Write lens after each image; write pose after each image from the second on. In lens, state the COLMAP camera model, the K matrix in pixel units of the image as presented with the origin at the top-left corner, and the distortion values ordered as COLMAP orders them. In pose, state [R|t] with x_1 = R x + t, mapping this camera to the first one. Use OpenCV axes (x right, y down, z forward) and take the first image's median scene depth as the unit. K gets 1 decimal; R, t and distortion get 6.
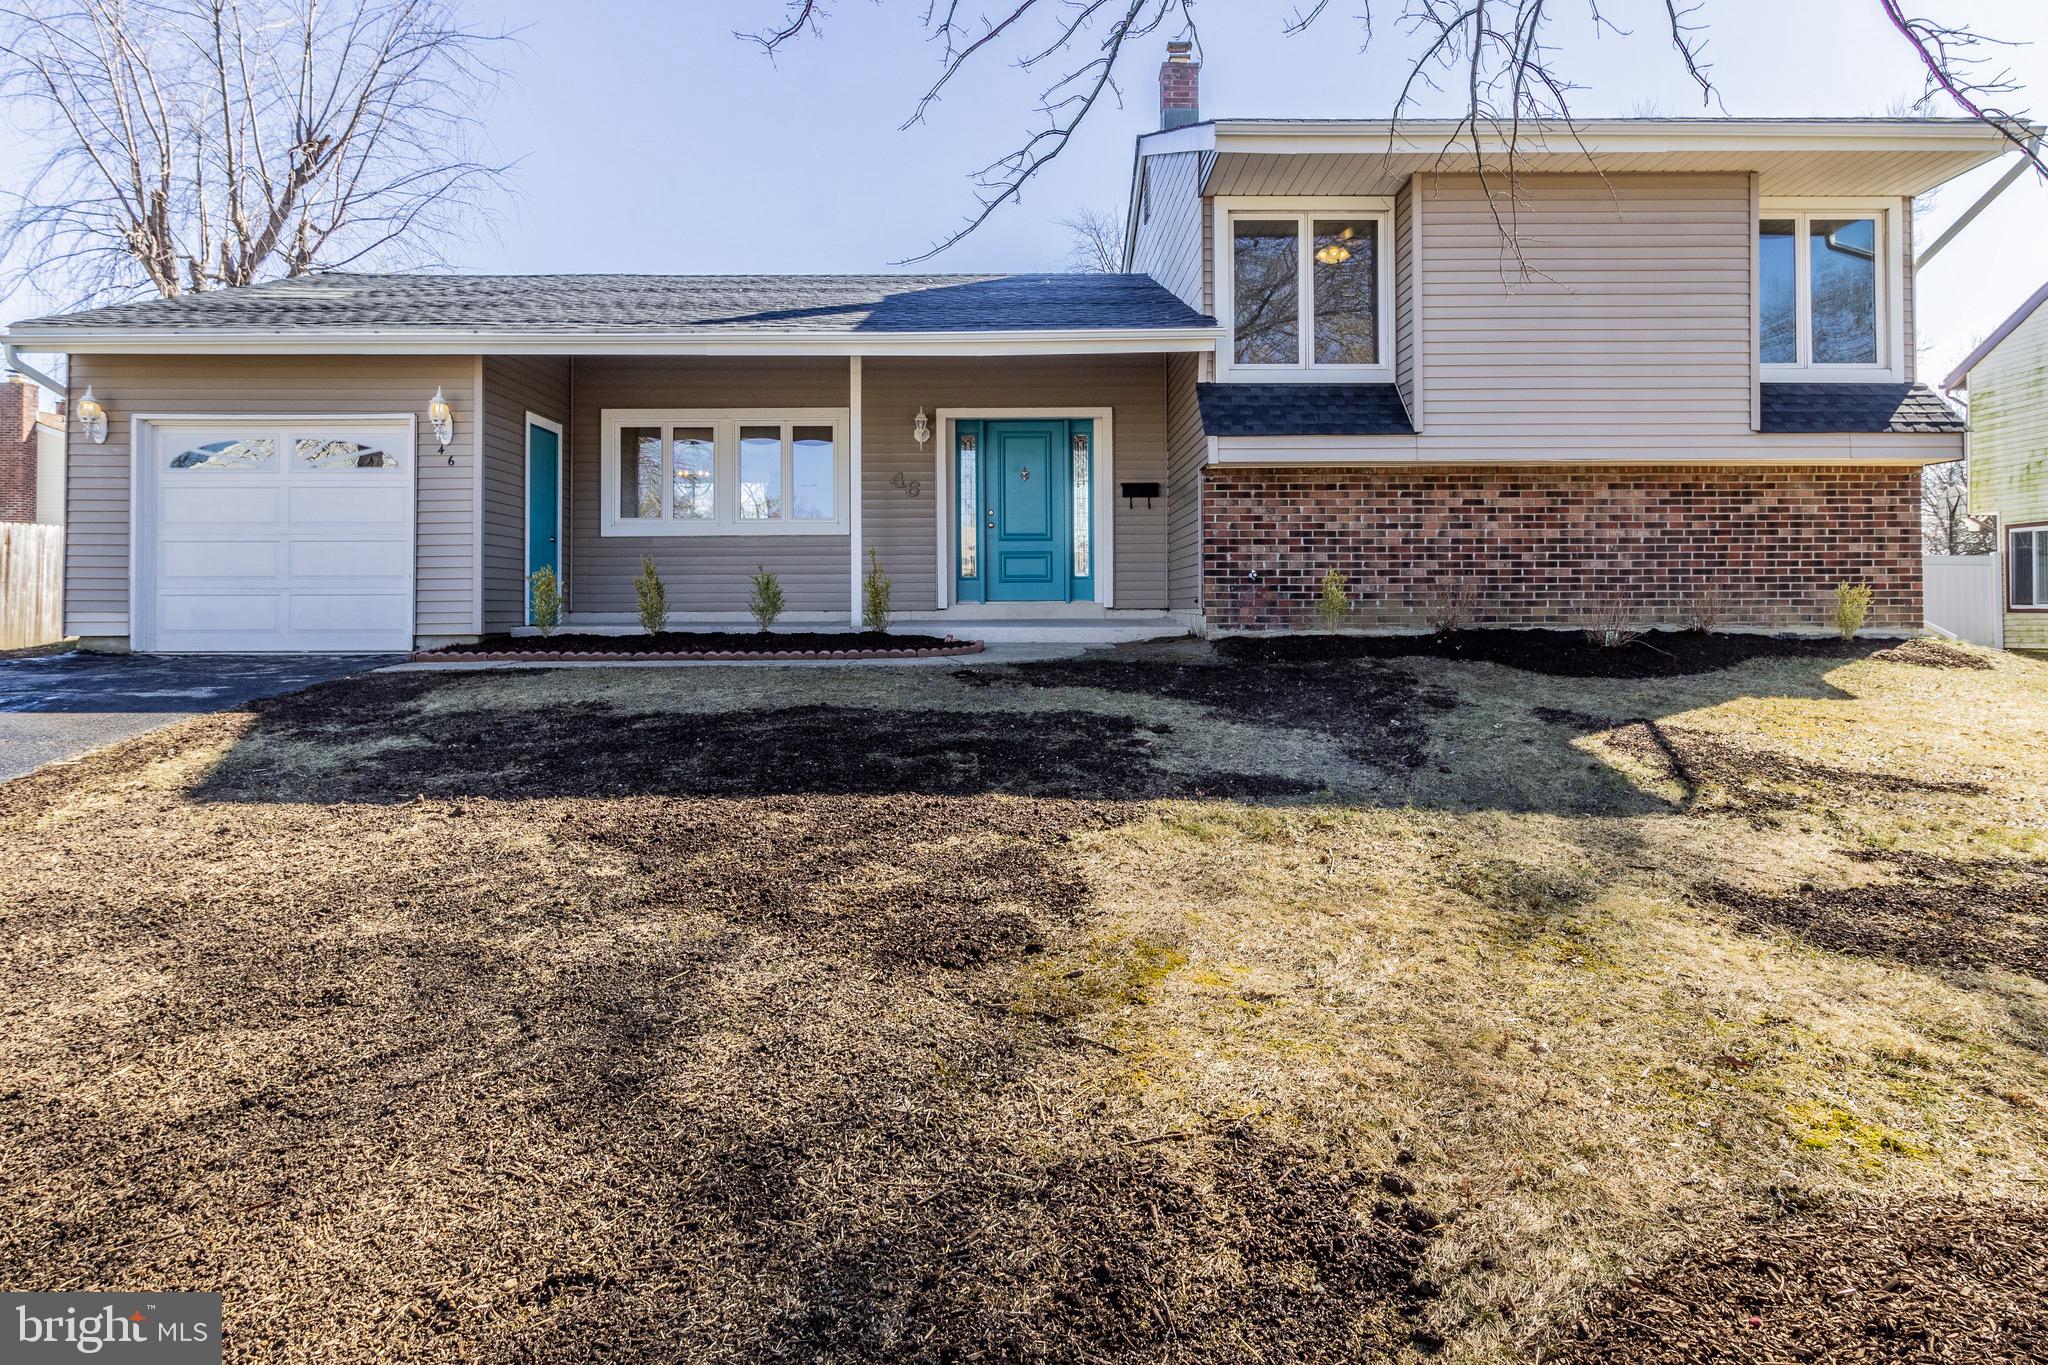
lens RADIAL K [[1325.5, 0, 1023.5], [0, 1325.5, 595.6], [0, 0, 1]] dist [-0.000915, 0.000769]
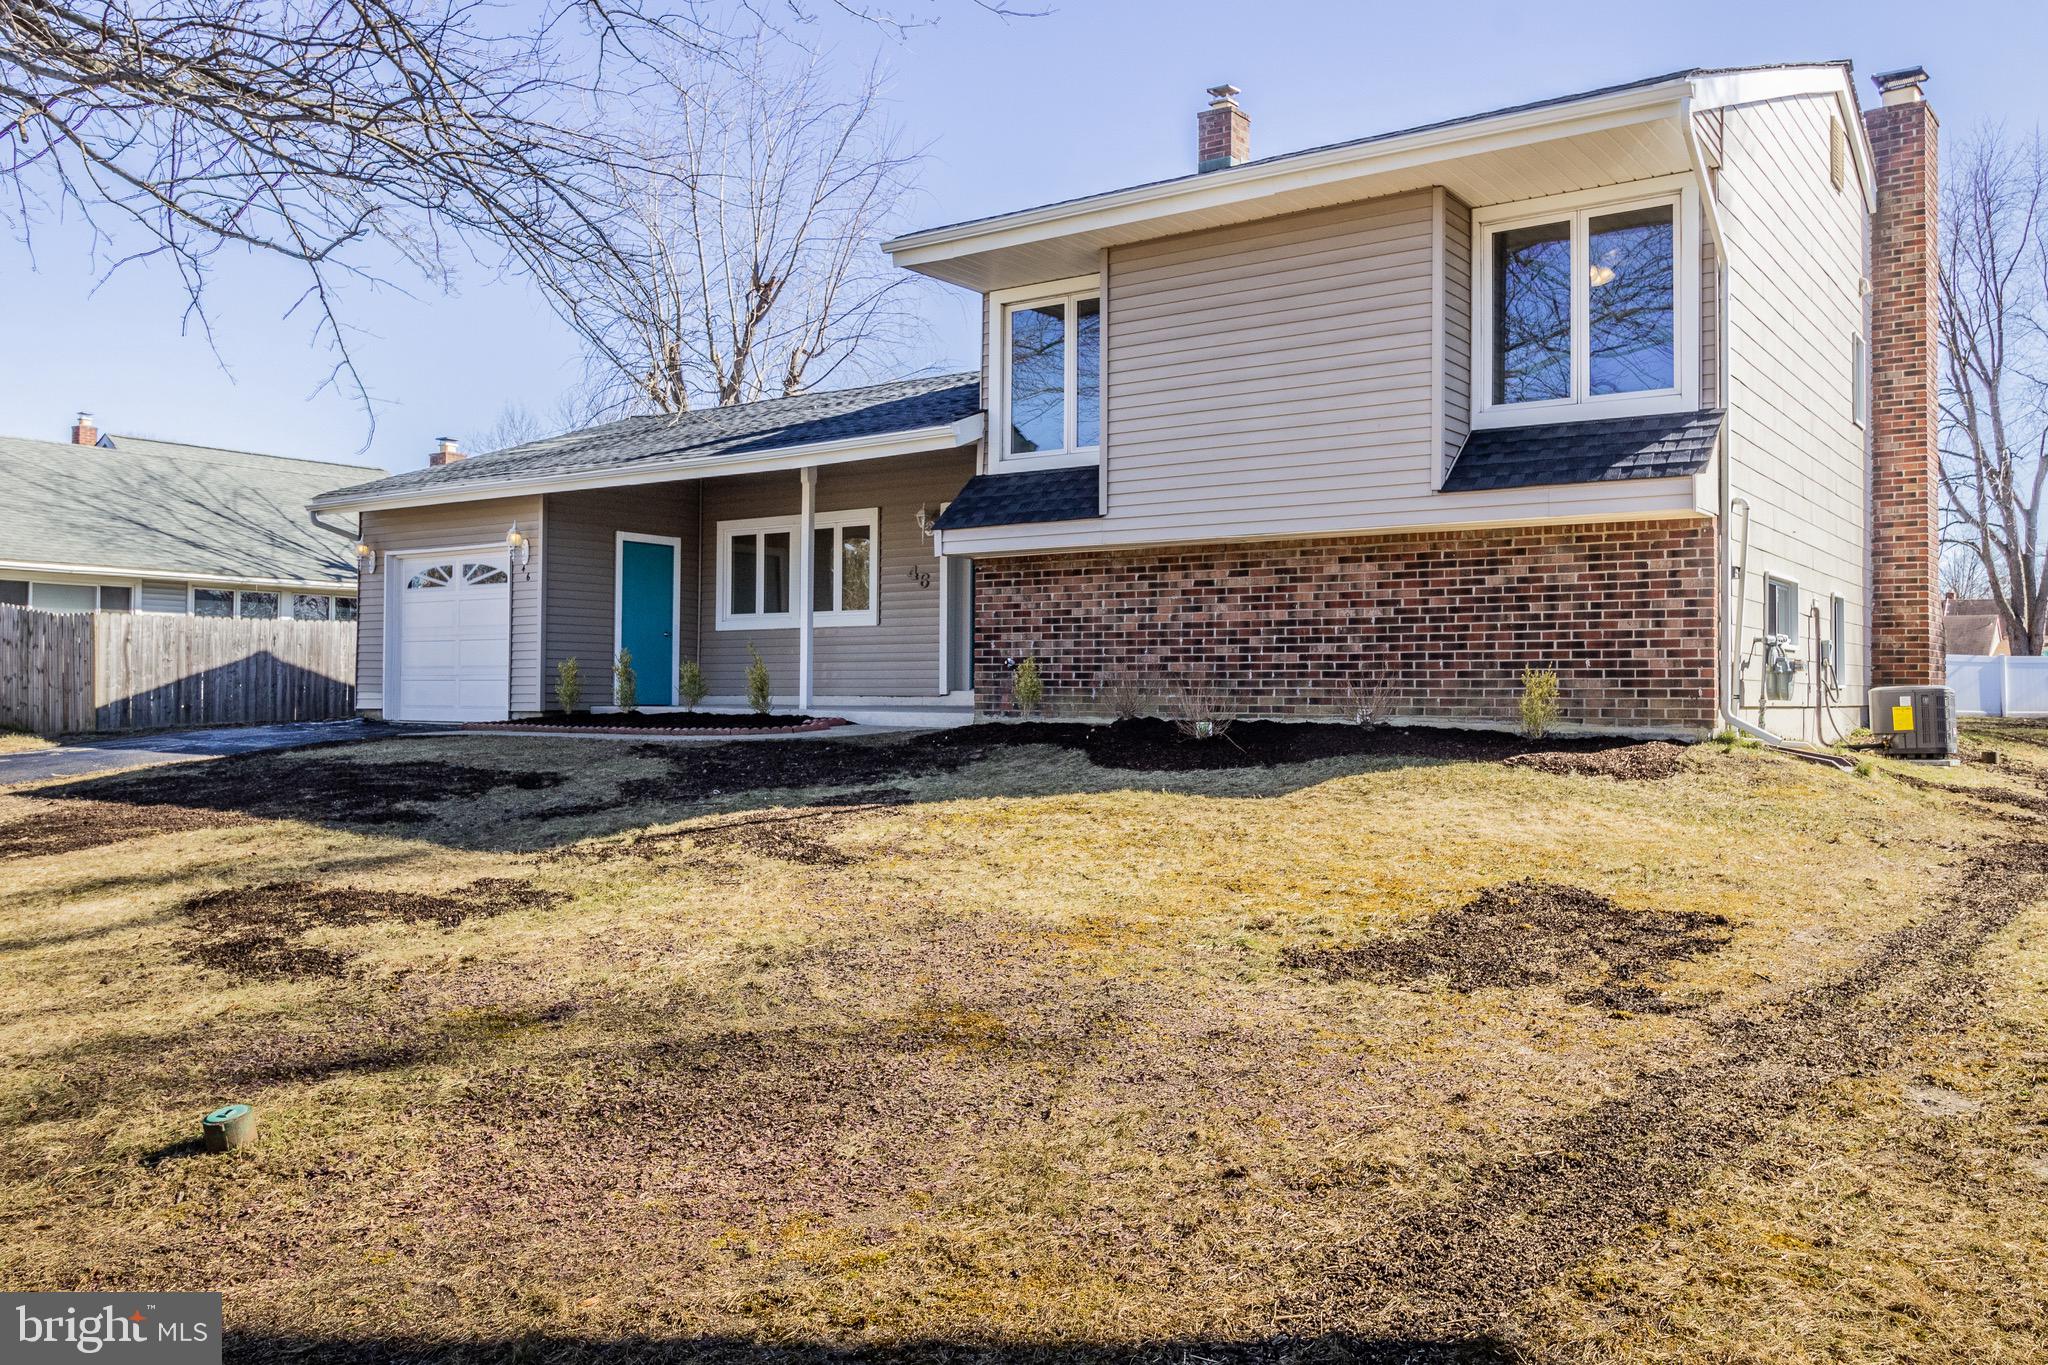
lens RADIAL K [[1618.1, 0, 1024.3], [0, 1618.1, 683.4], [0, 0, 1]] dist [0.003069, 0.003516]
pose [[0.808842, 0.003469, -0.588015, 0.906797], [-0.003310, 0.999994, 0.001346, -0.001204], [0.588016, 0.000858, 0.808849, 0.005543]]
